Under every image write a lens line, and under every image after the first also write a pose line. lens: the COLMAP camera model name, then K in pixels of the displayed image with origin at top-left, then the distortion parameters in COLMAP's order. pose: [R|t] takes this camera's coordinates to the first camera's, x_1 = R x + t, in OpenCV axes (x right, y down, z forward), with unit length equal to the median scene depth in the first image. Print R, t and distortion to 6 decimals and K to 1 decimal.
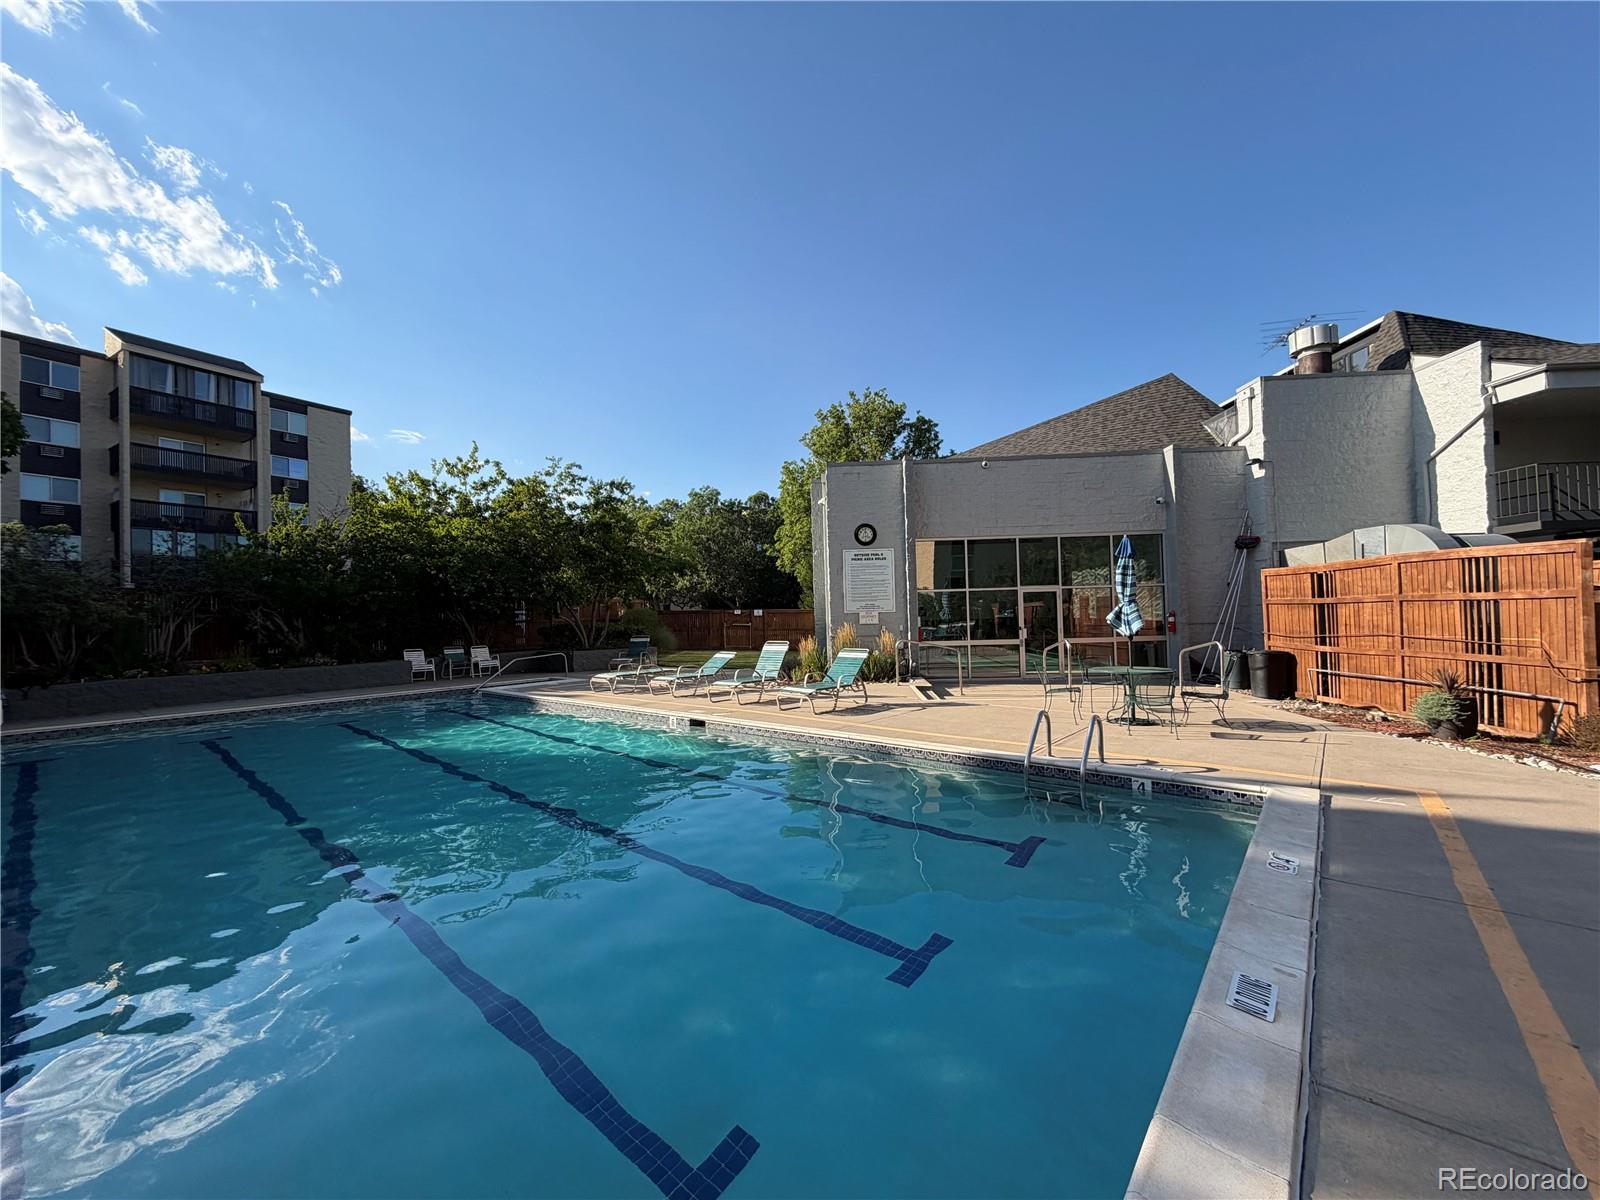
lens RADIAL K [[641.7, 0, 801.4], [0, 641.7, 605.7], [0, 0, 1]] dist [-0.003043, -0.000344]
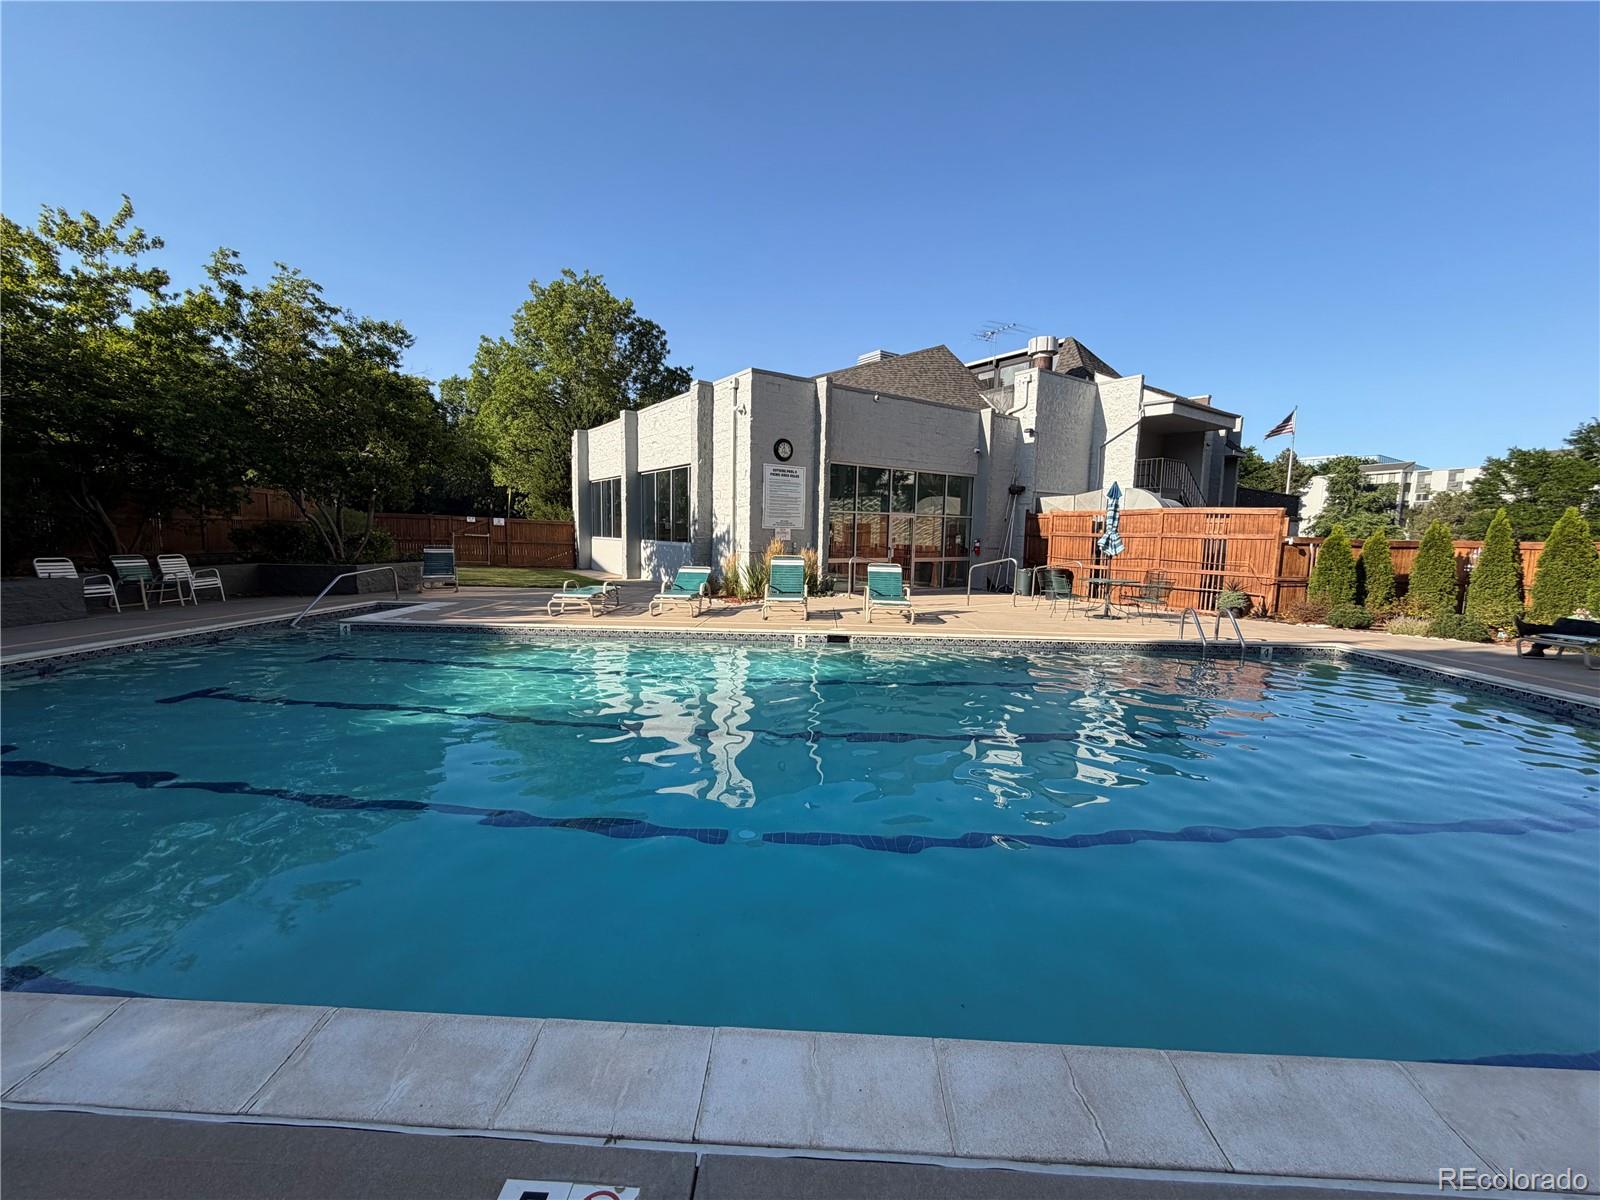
lens RADIAL K [[641.7, 0, 796.9], [0, 641.7, 601.2], [0, 0, 1]] dist [-0.003043, -0.000344]
pose [[0.785986, -0.025389, 0.617722, -0.536618], [-0.047114, 0.993791, 0.100793, 0.022263], [-0.616446, -0.108326, 0.779910, 0.198032]]
